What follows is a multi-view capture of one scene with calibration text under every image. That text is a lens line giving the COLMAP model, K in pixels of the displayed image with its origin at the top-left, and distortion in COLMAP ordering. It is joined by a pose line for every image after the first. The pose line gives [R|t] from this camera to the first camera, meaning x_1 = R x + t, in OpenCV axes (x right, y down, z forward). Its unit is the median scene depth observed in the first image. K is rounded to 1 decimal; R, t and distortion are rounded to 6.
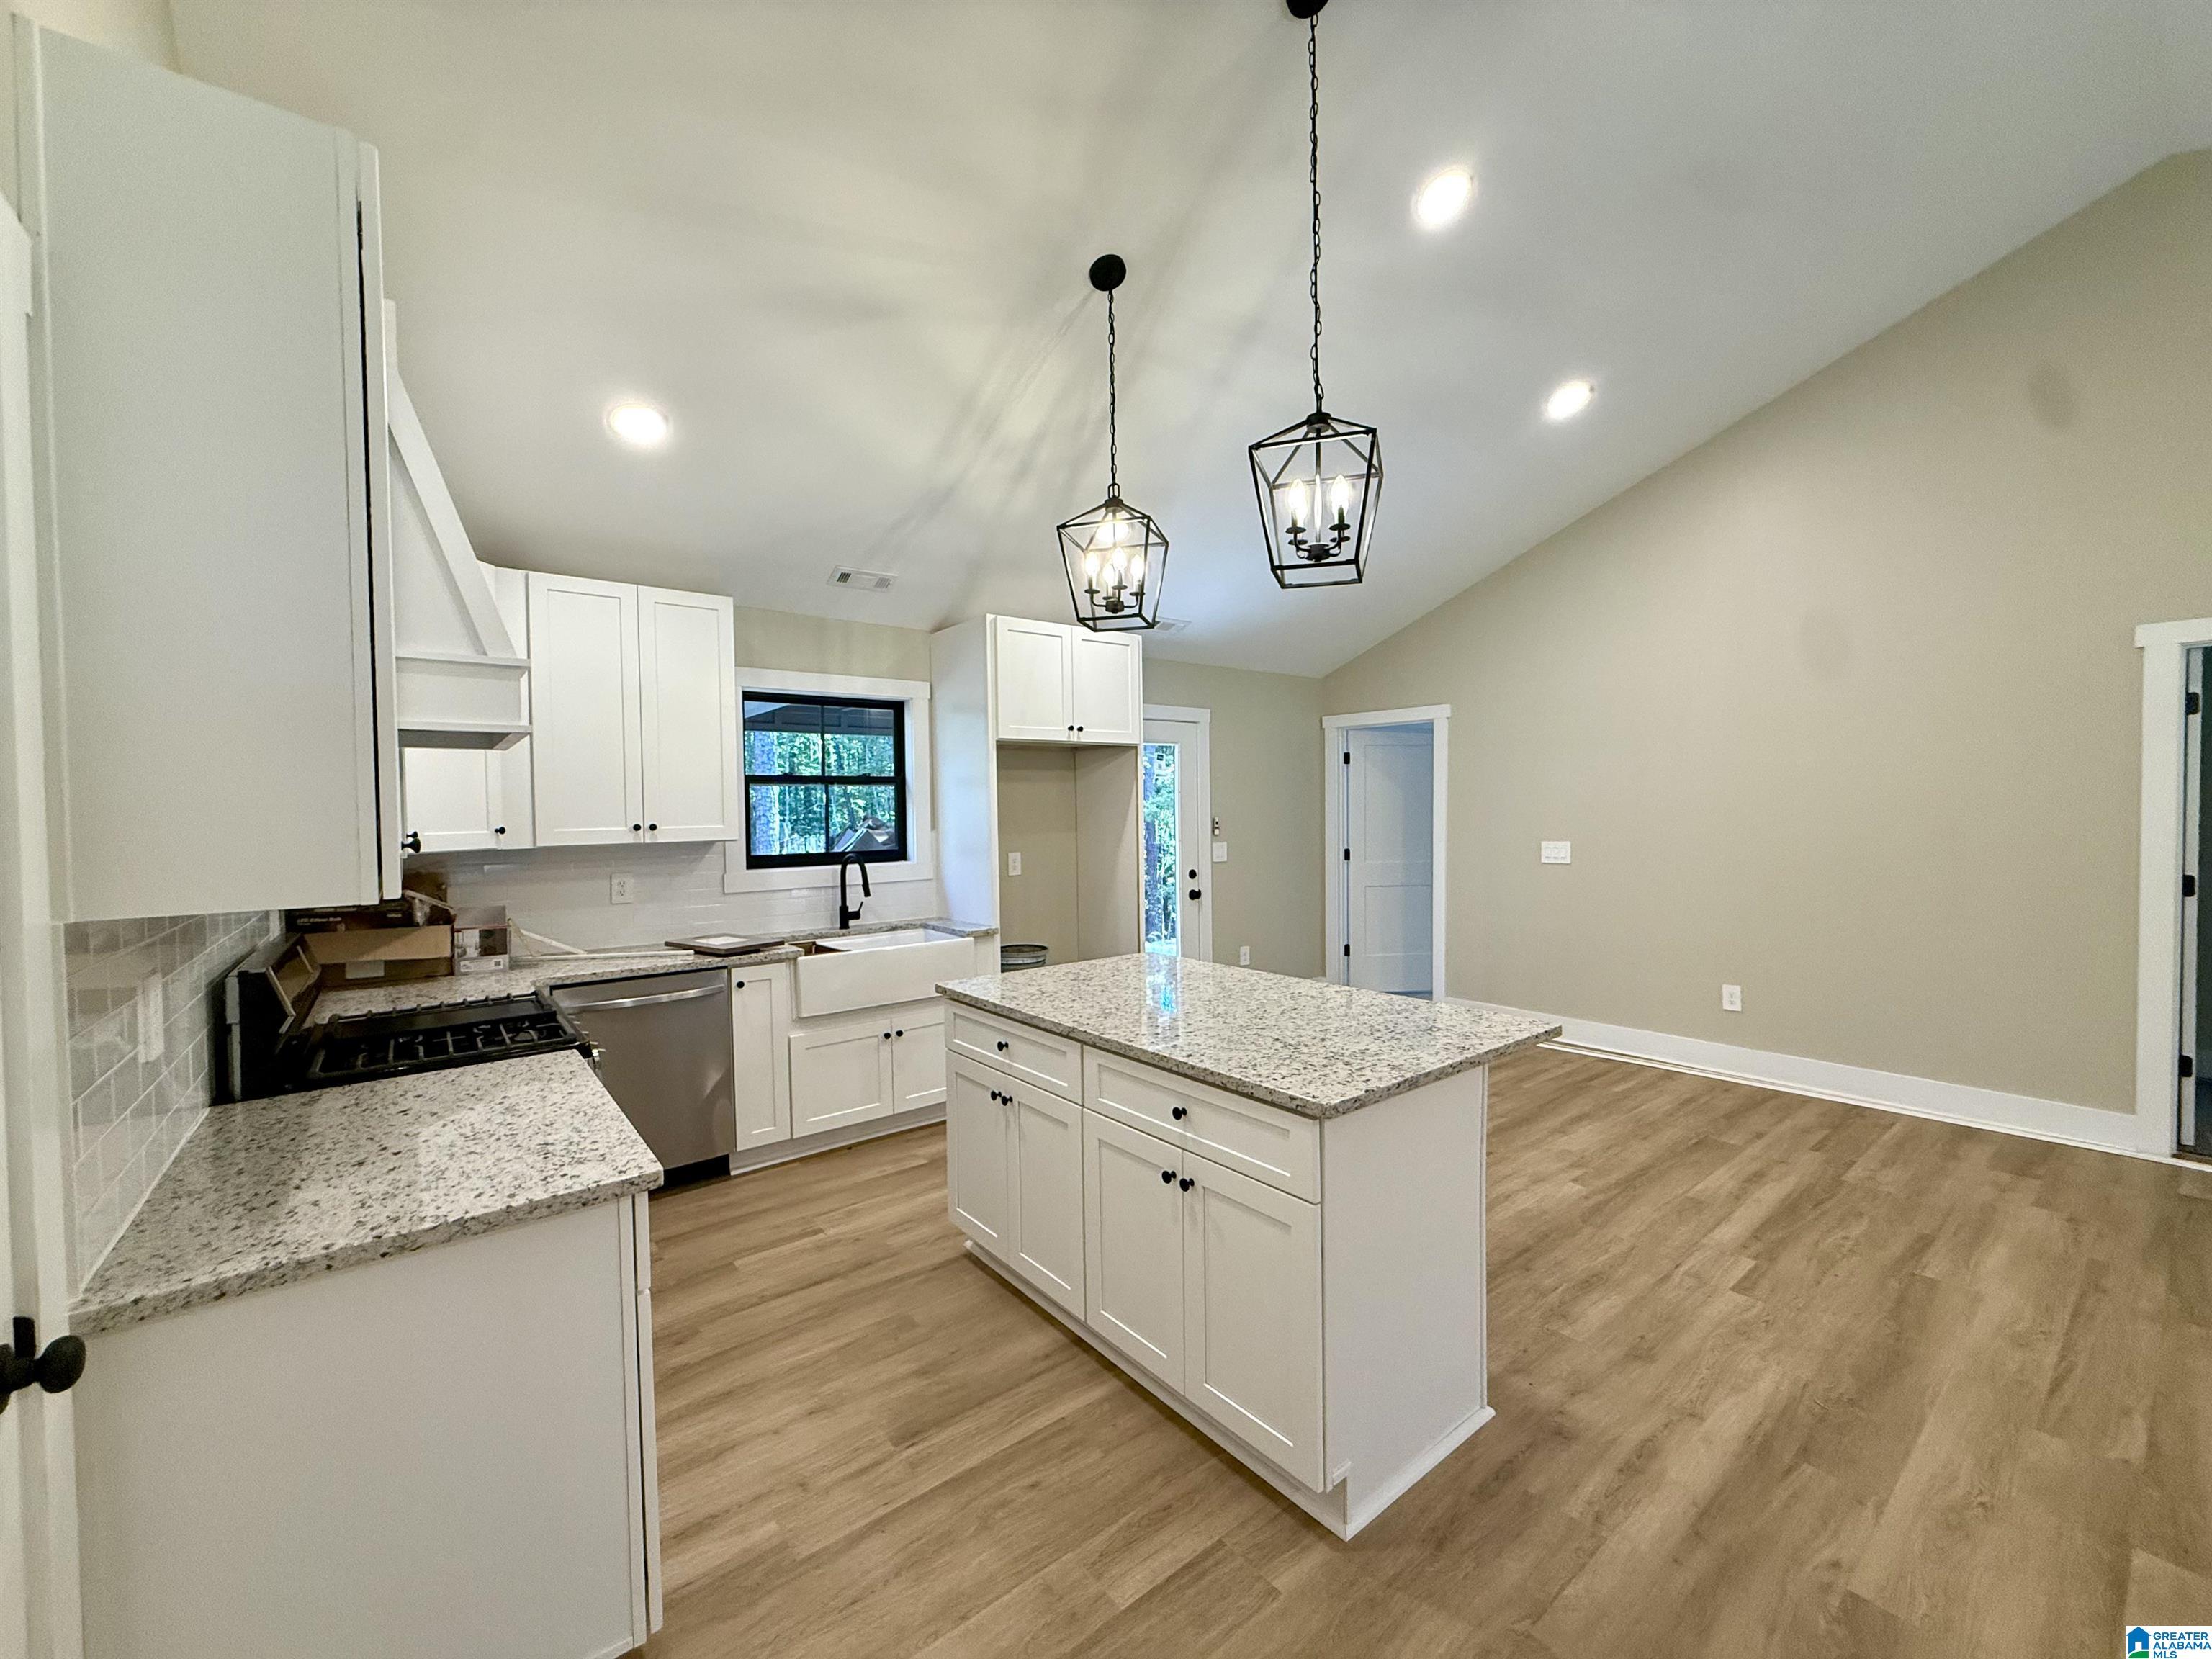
lens RADIAL K [[886.5, 0, 1106.8], [0, 886.5, 827.6], [0, 0, 1]] dist [-0.001748, -0.000059]
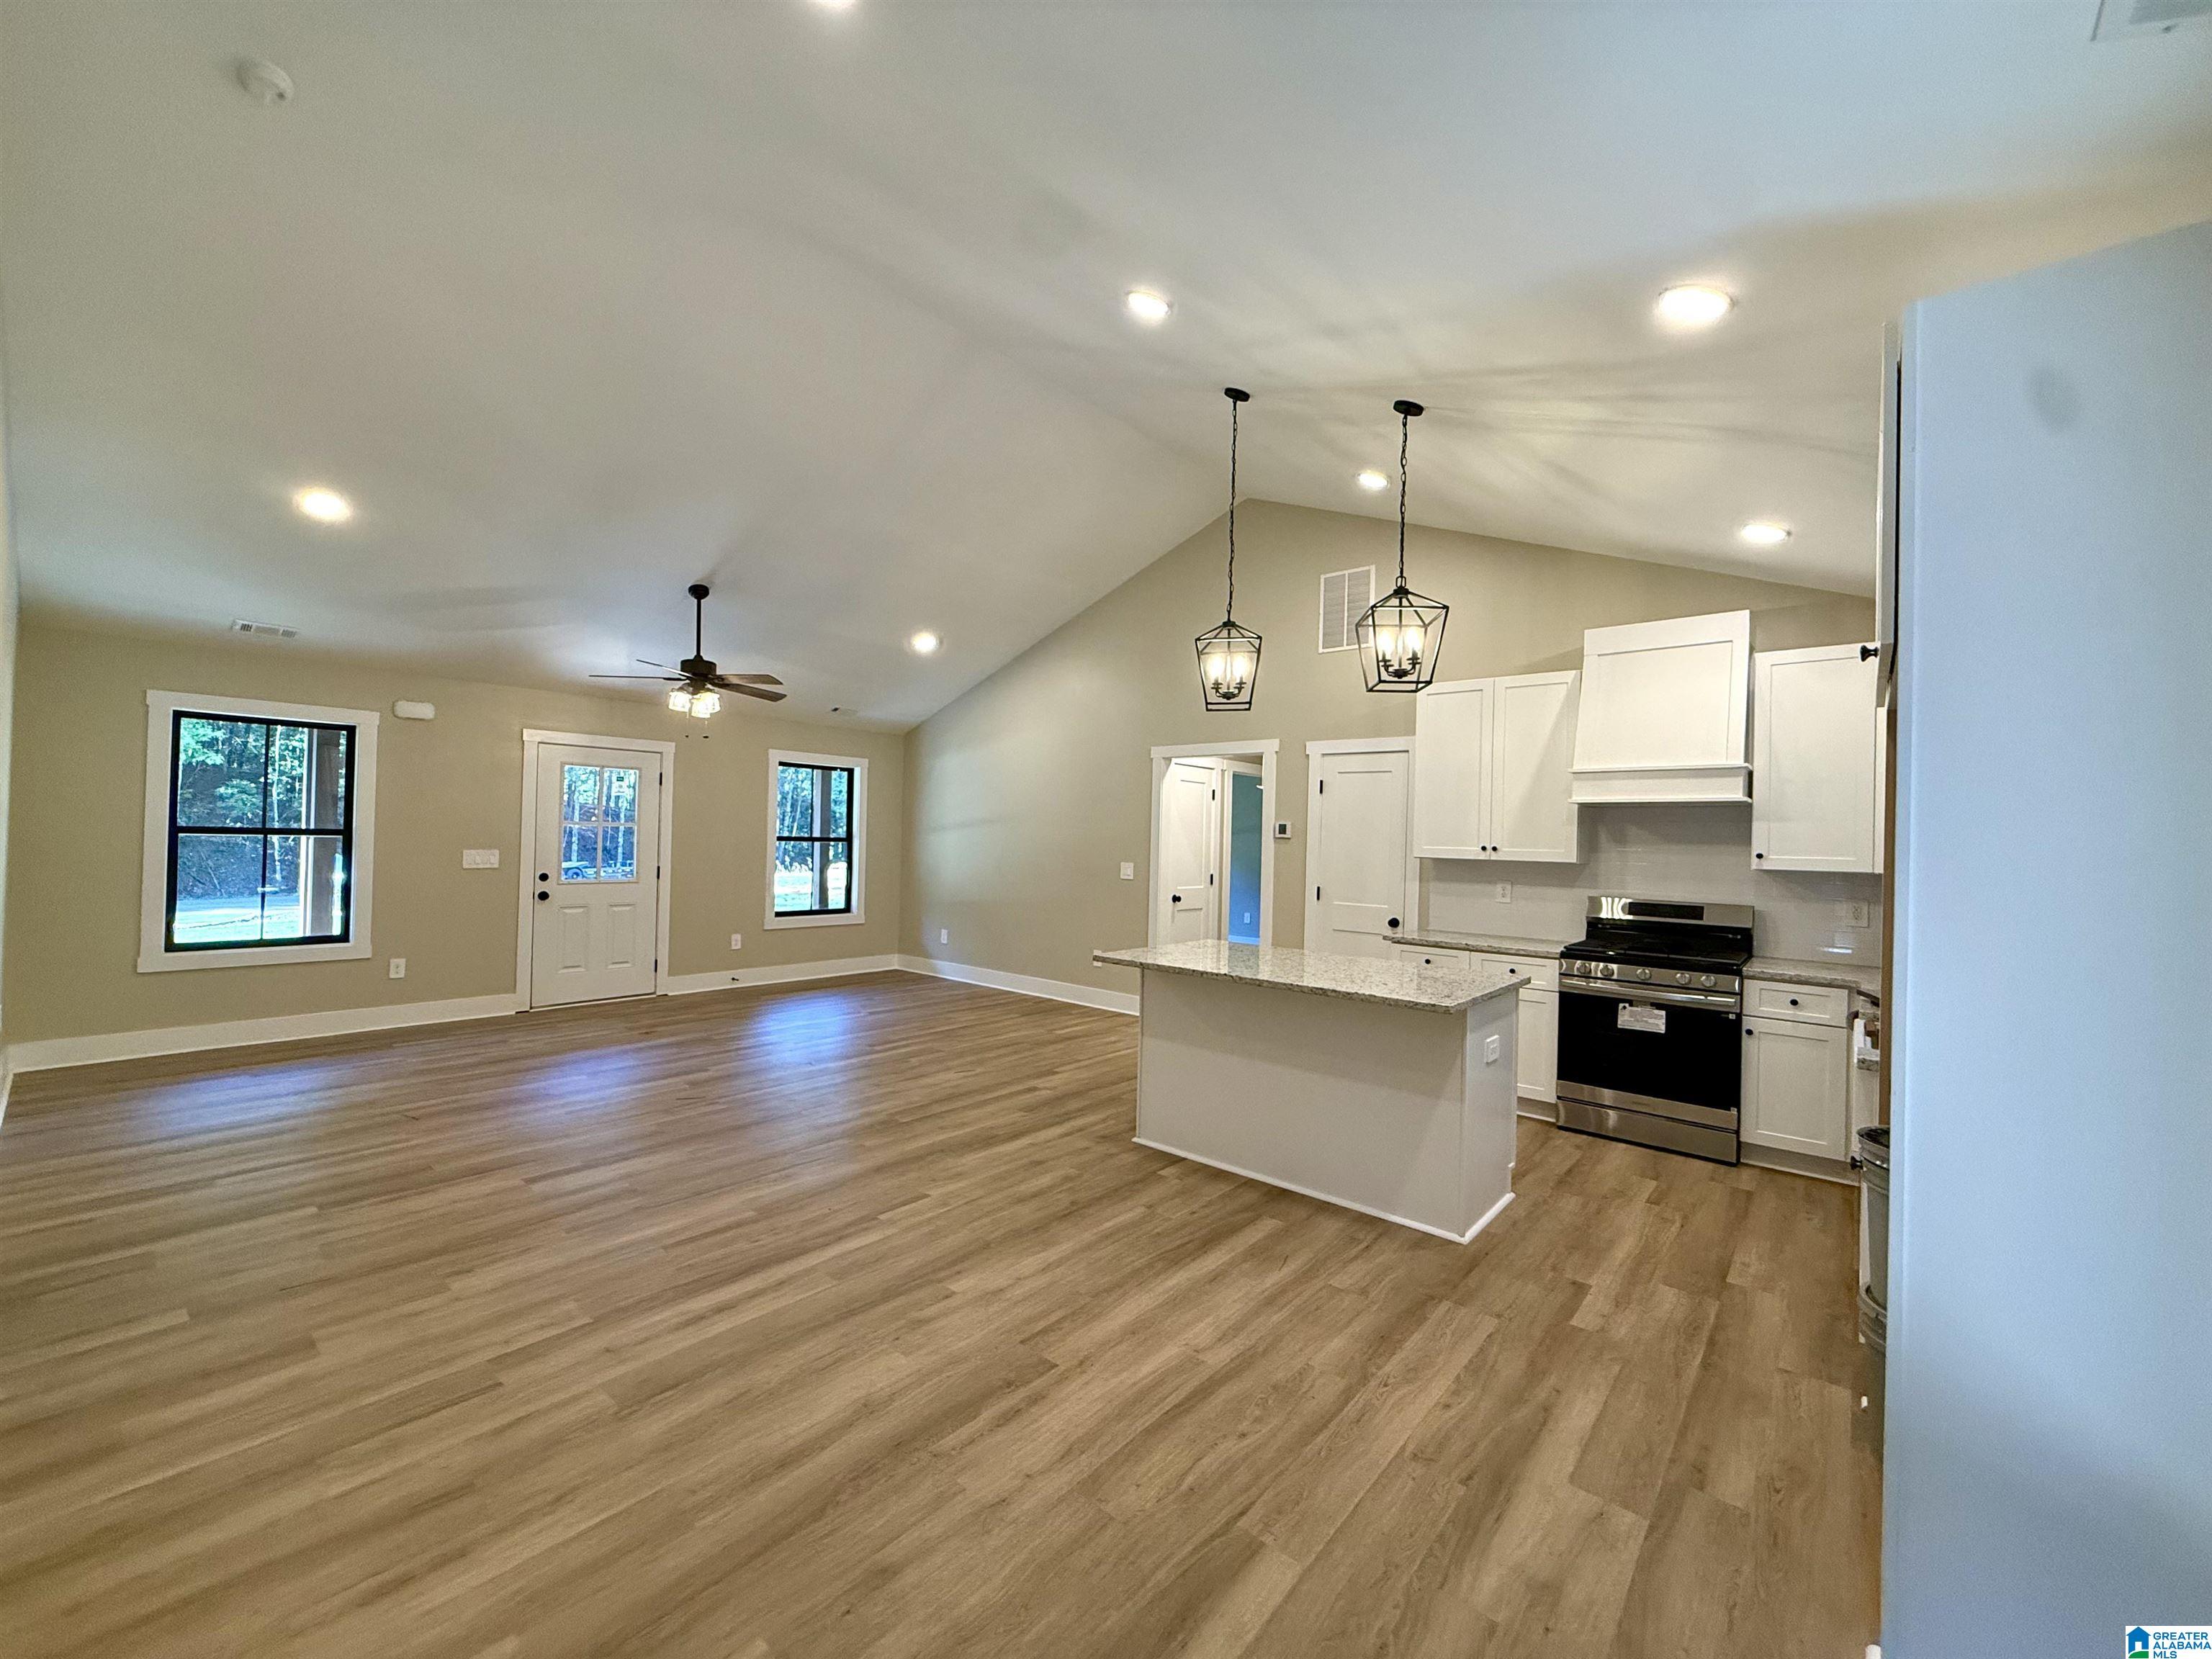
lens RADIAL K [[886.5, 0, 1106.3], [0, 886.5, 828.0], [0, 0, 1]] dist [-0.001748, -0.000059]
pose [[-0.981379, -0.011240, -0.191755, 0.570048], [-0.015245, 0.999695, 0.019425, -0.044355], [0.191478, 0.021986, -0.981251, 1.881215]]
